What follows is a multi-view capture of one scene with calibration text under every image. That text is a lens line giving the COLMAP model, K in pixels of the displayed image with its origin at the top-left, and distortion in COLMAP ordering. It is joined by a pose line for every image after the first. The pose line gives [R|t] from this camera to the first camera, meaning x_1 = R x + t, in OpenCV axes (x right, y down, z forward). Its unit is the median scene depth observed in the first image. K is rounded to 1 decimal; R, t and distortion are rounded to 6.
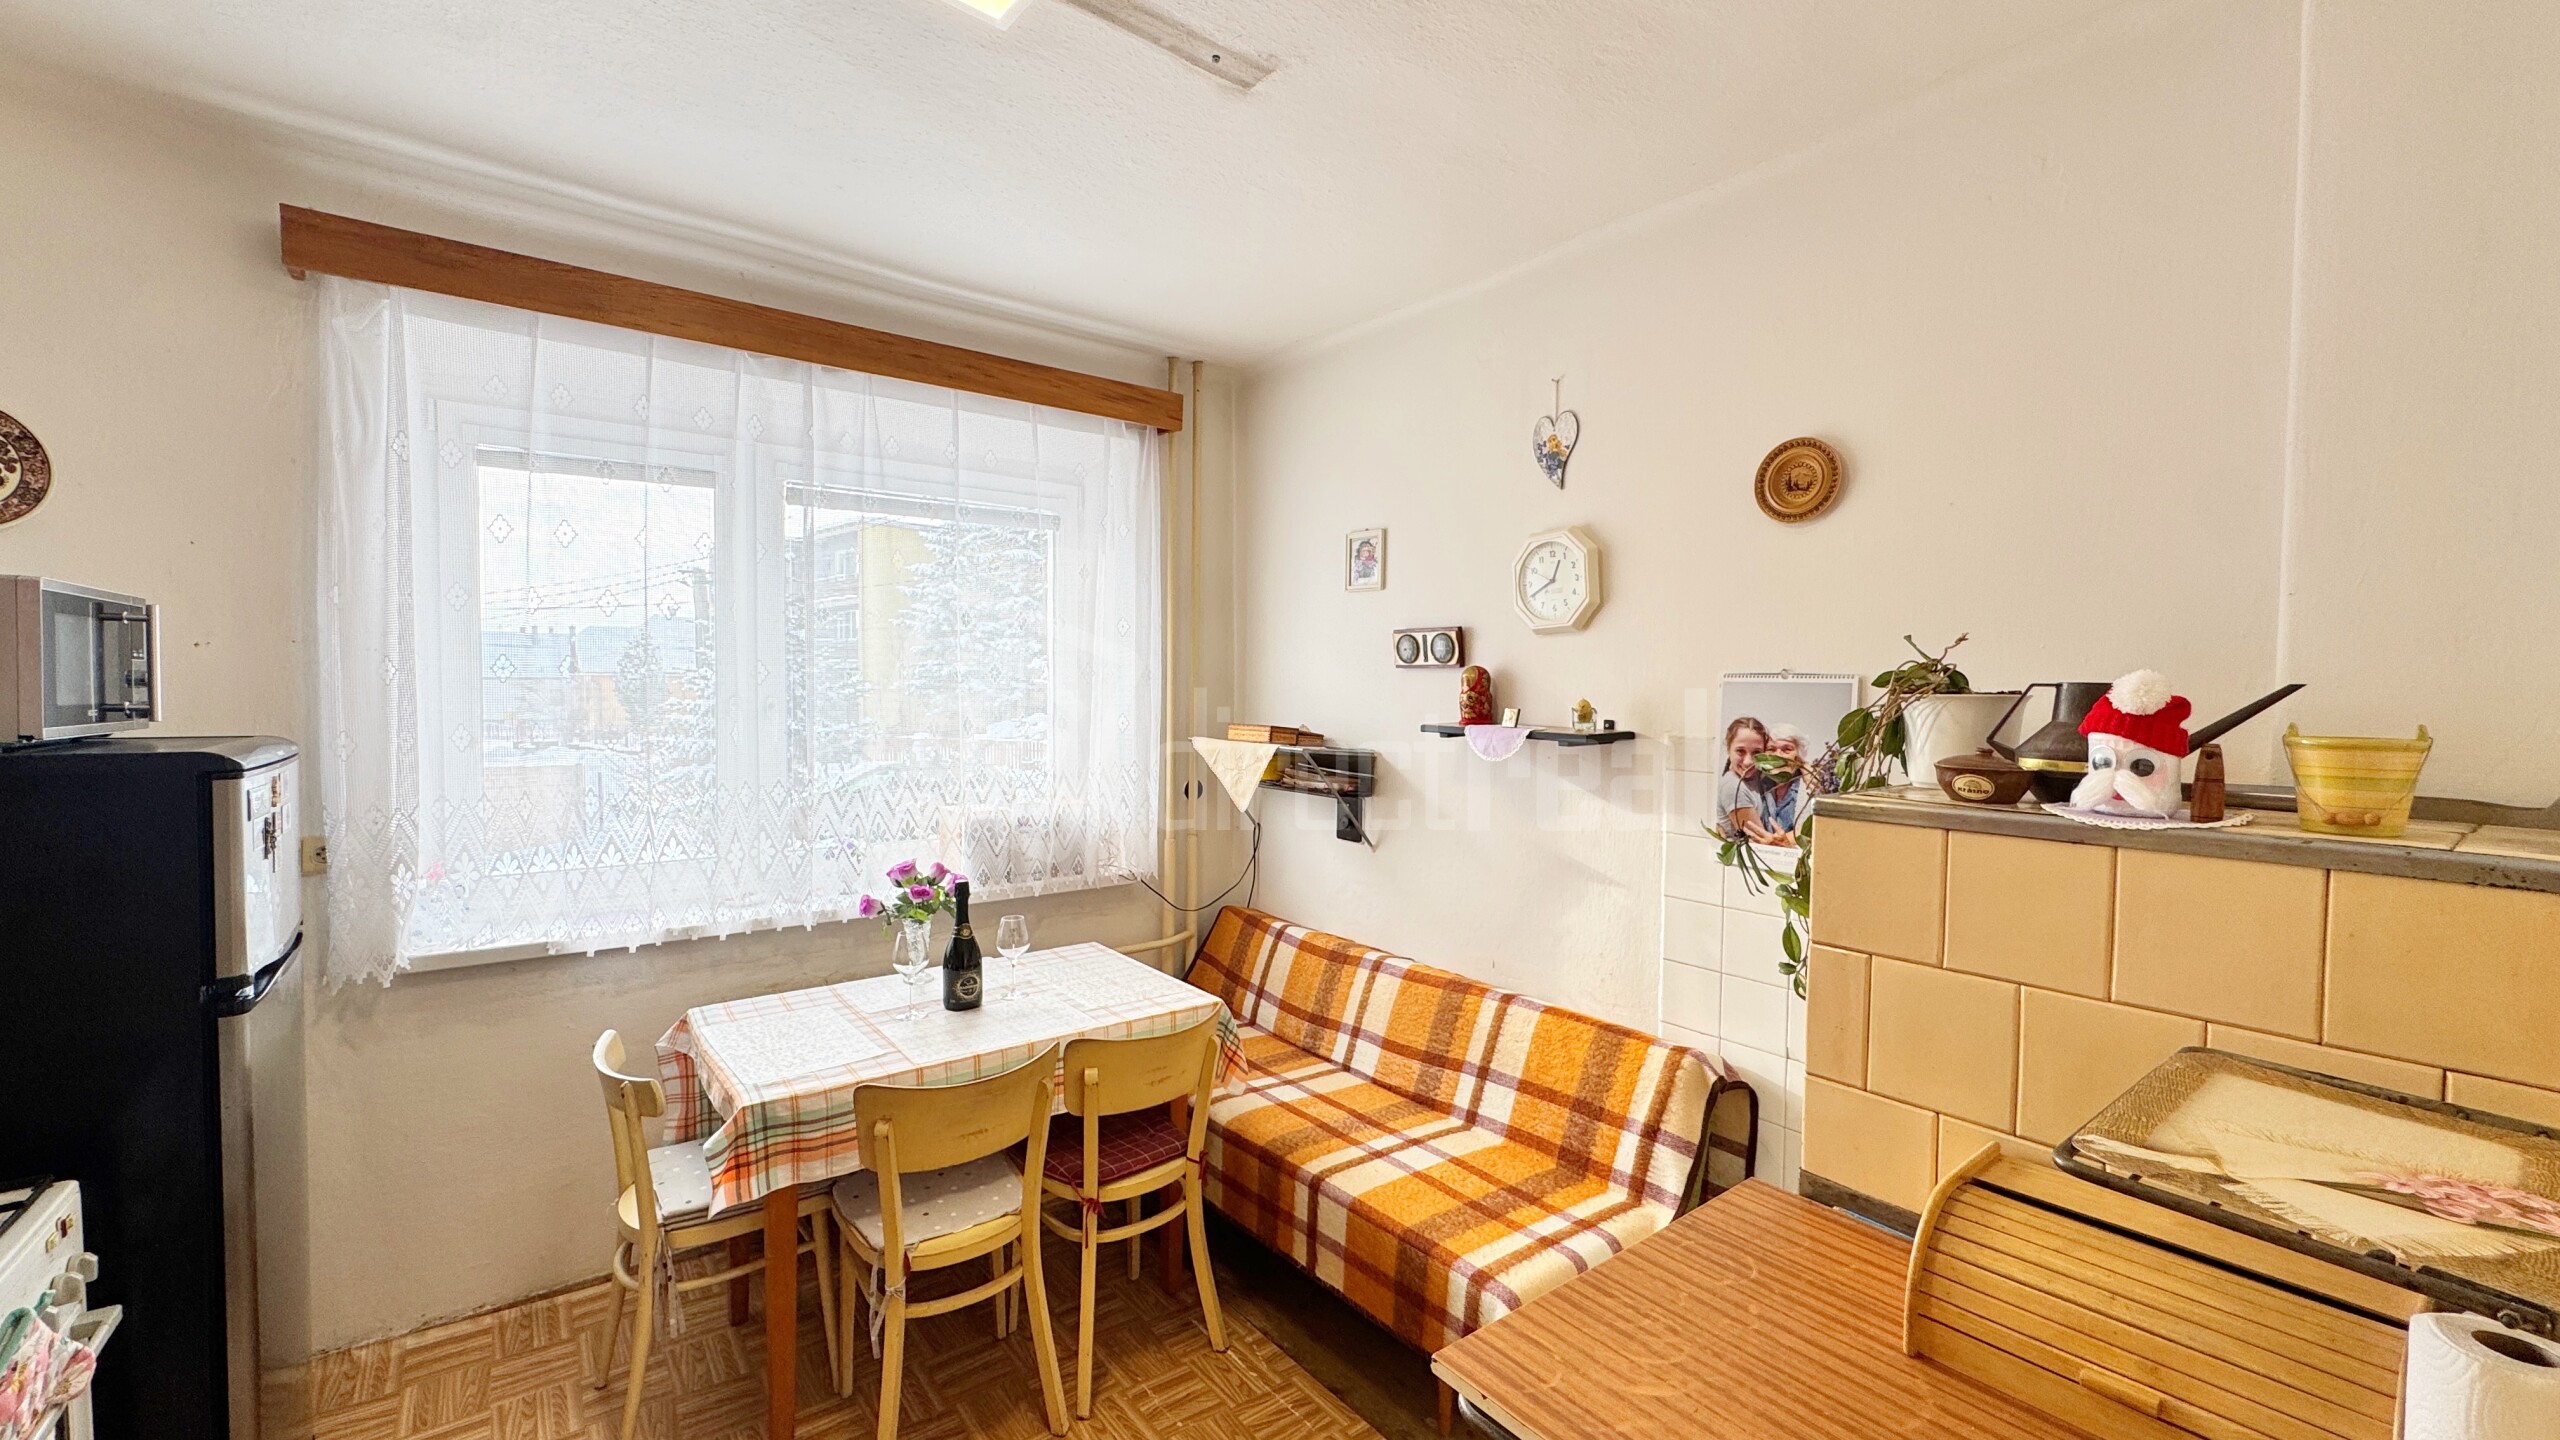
lens RADIAL K [[1020.4, 0, 1283.3], [0, 1020.4, 720.6], [0, 0, 1]] dist [-0.001394, -0.001000]
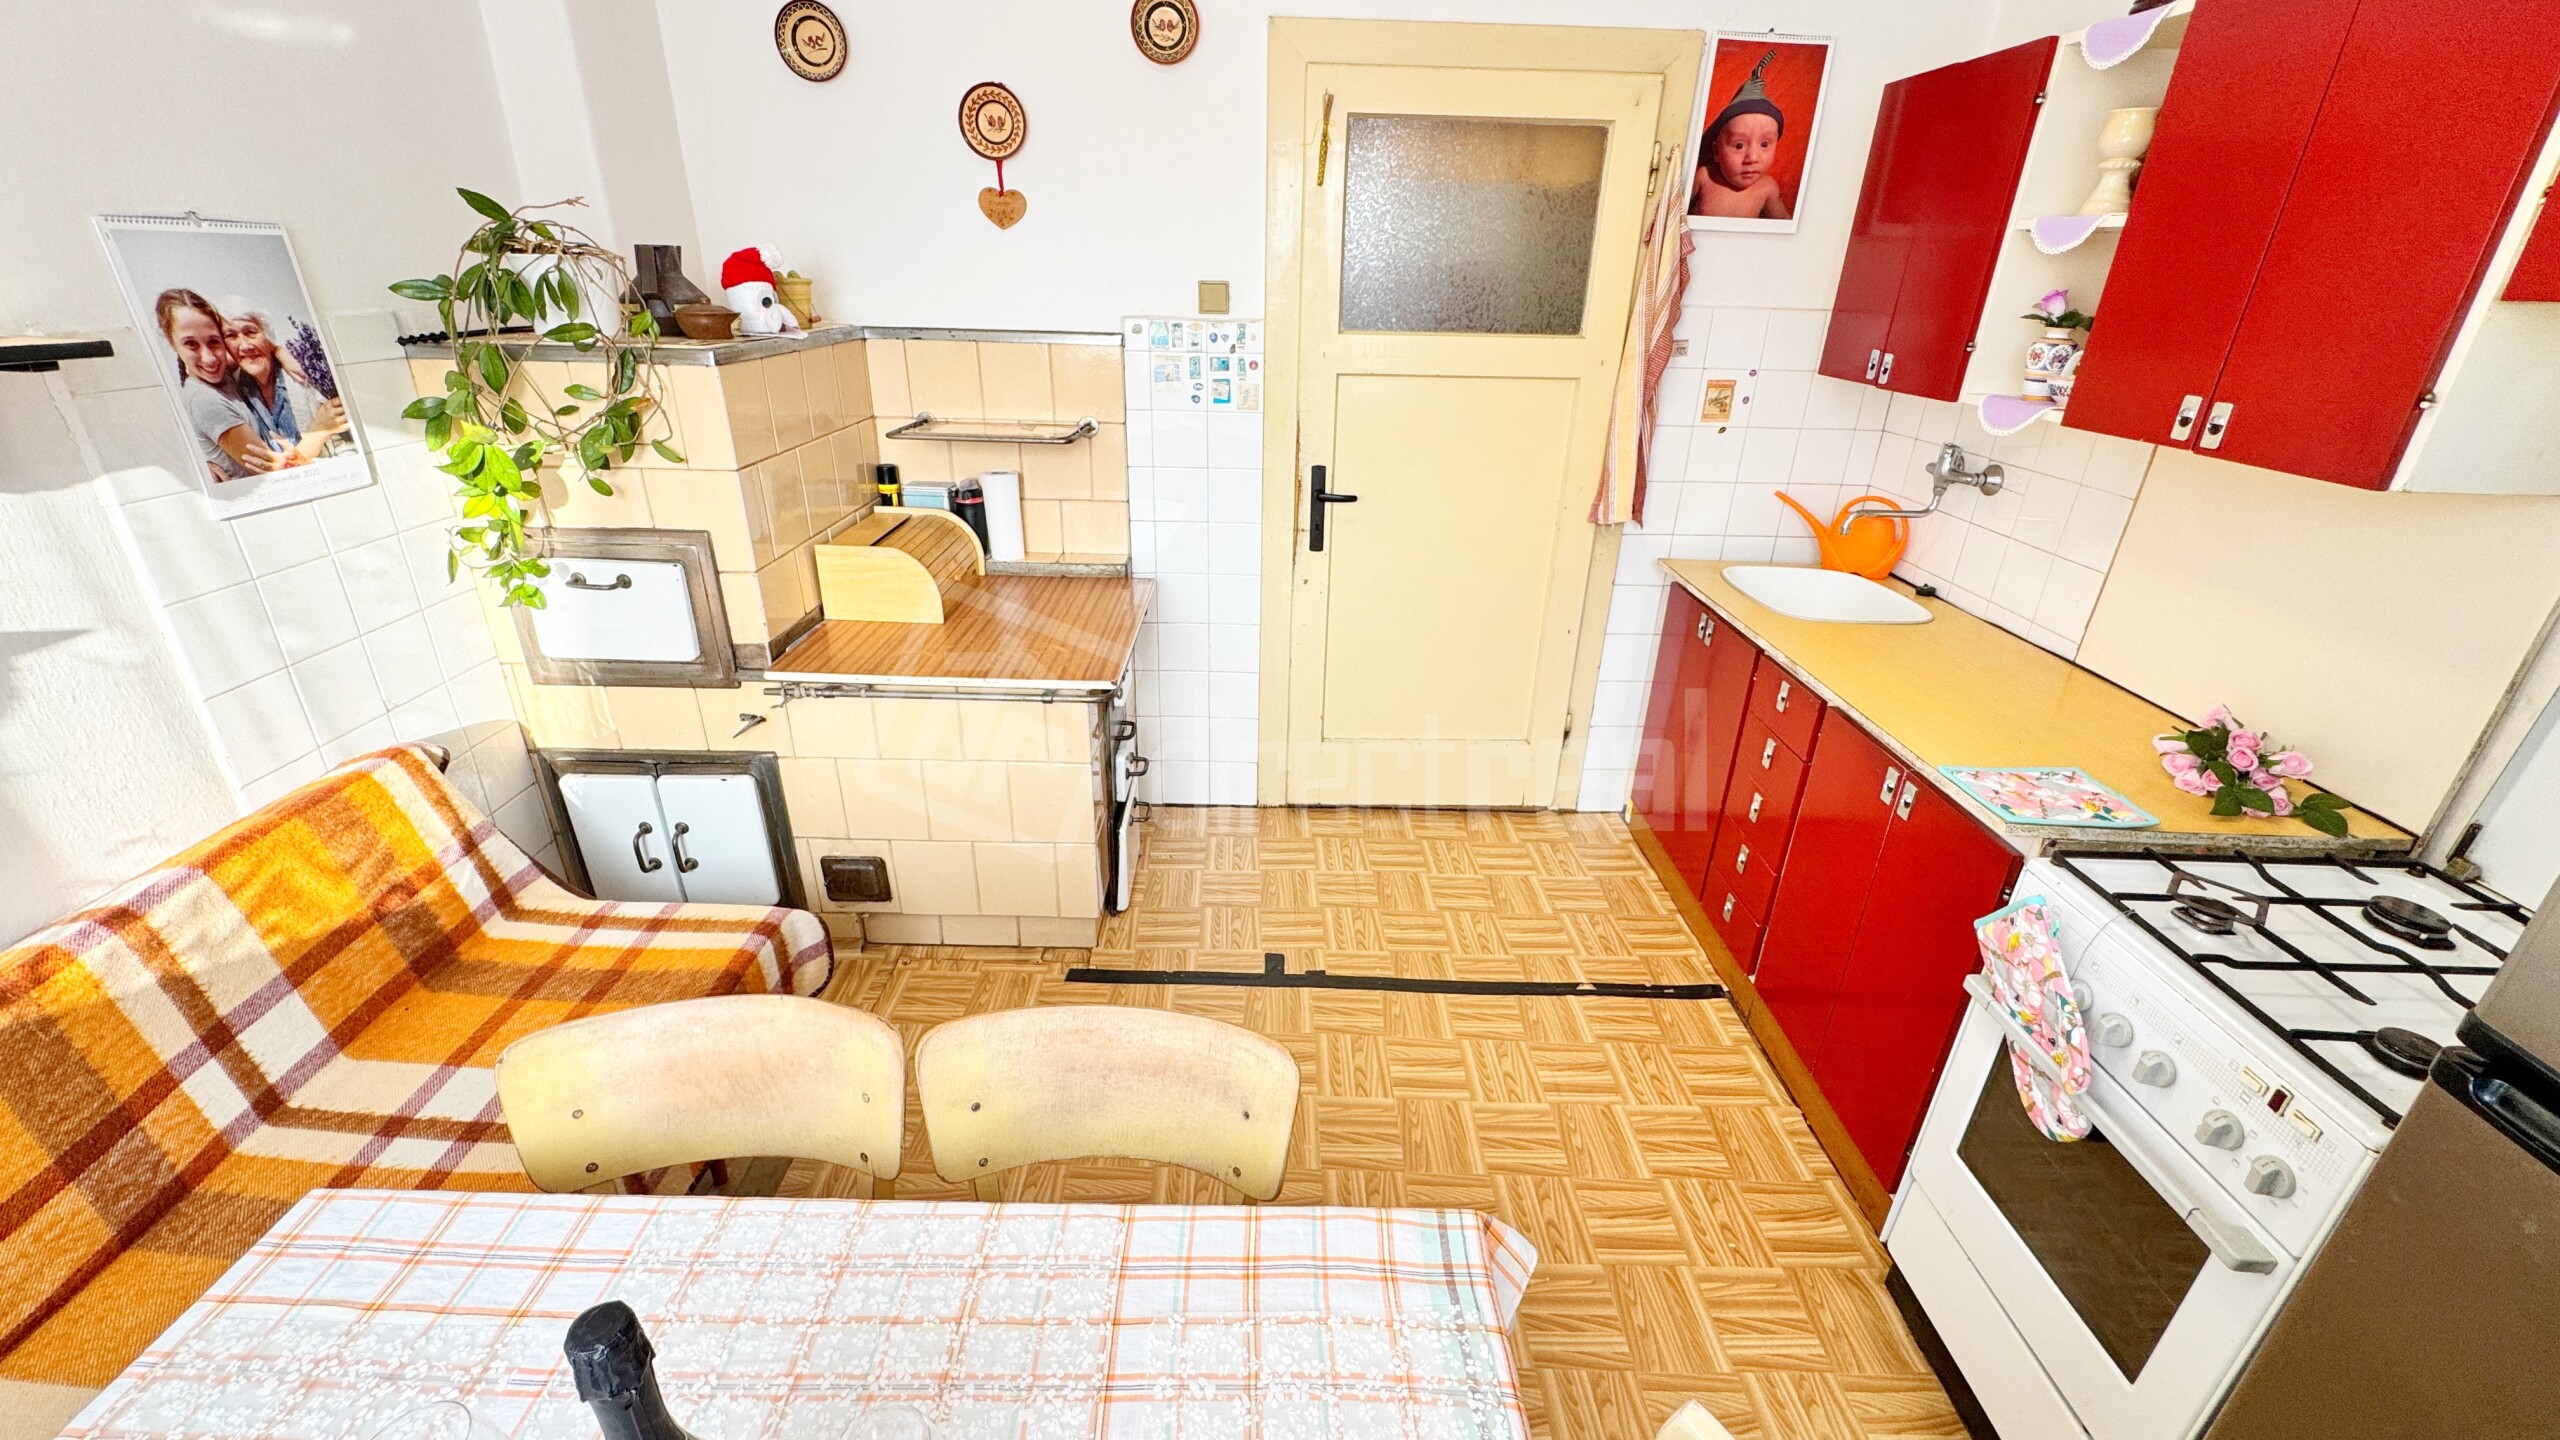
lens RADIAL K [[1020.4, 0, 1279.2], [0, 1020.4, 723.6], [0, 0, 1]] dist [-0.001394, -0.001000]
pose [[-0.799469, -0.274282, 0.534433, -0.566988], [-0.013609, 0.897714, 0.440368, -0.051459], [-0.600553, 0.344788, -0.721427, 1.154555]]
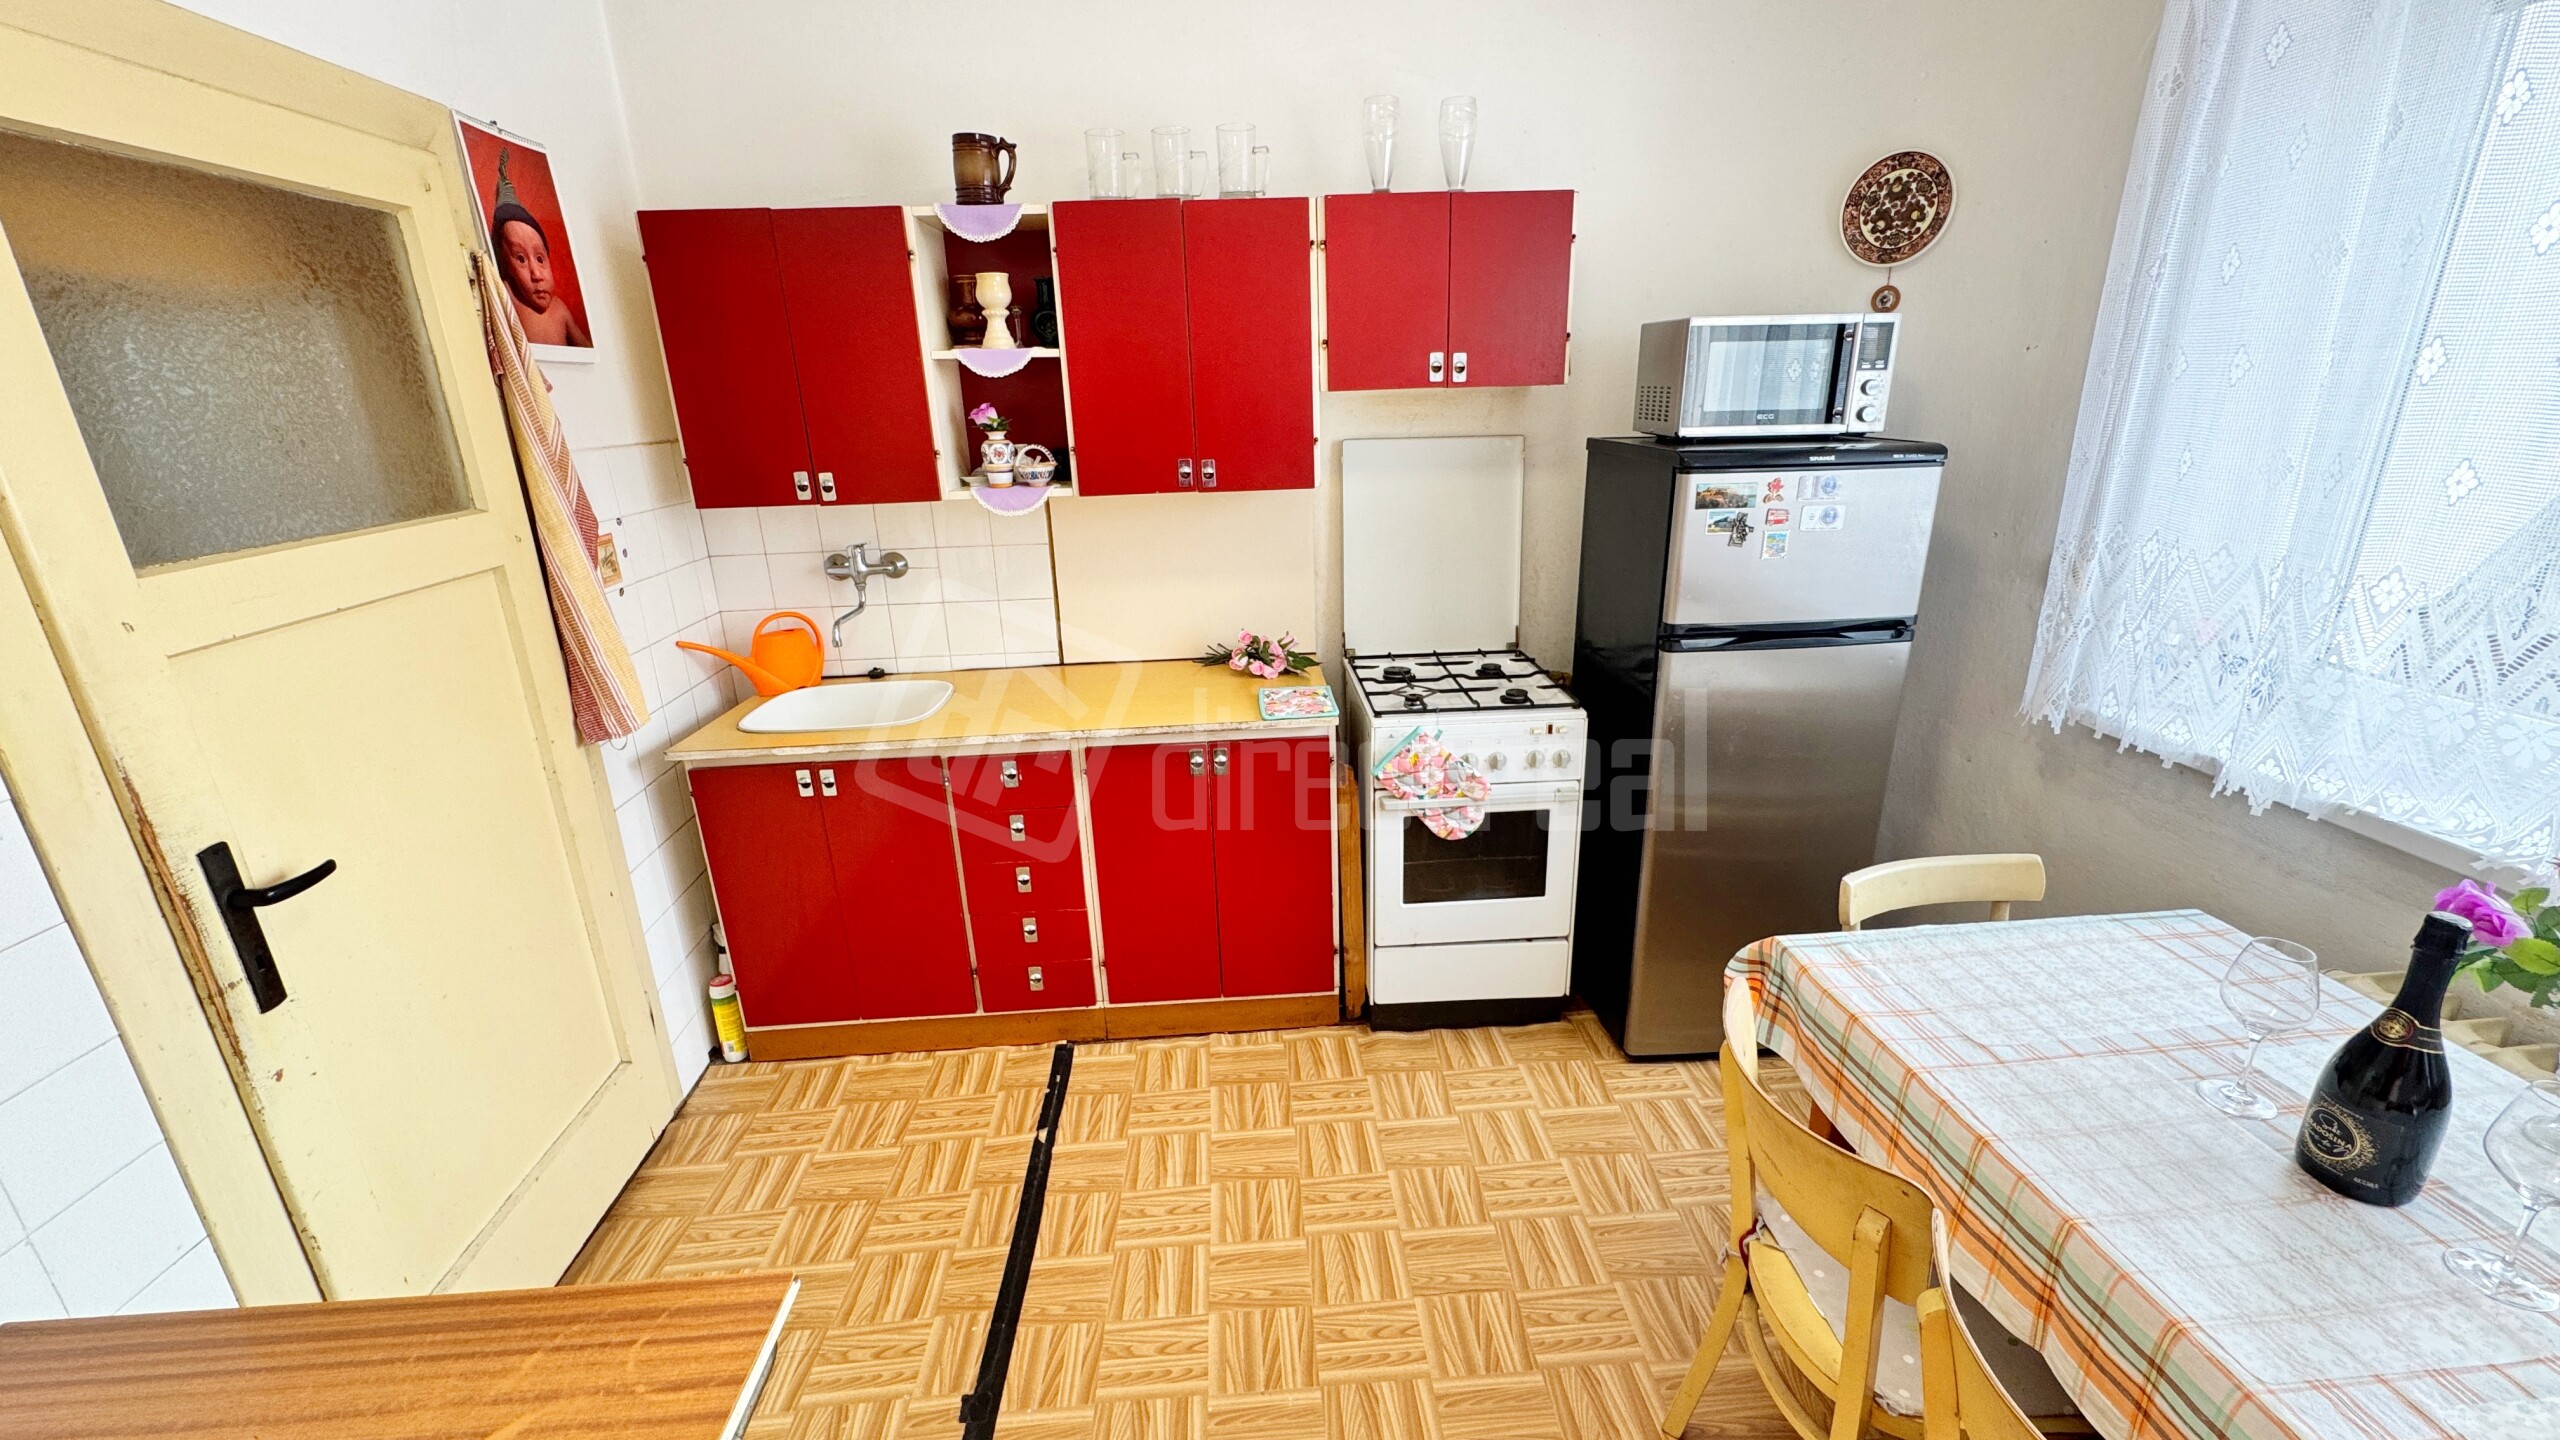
lens RADIAL K [[1020.4, 0, 1282.3], [0, 1020.4, 720.6], [0, 0, 1]] dist [-0.001394, -0.001000]
pose [[-0.547381, 0.268043, -0.792797, 0.255348], [-0.005579, 0.946131, 0.323736, -0.044918], [0.836865, 0.181630, -0.516398, 0.913740]]
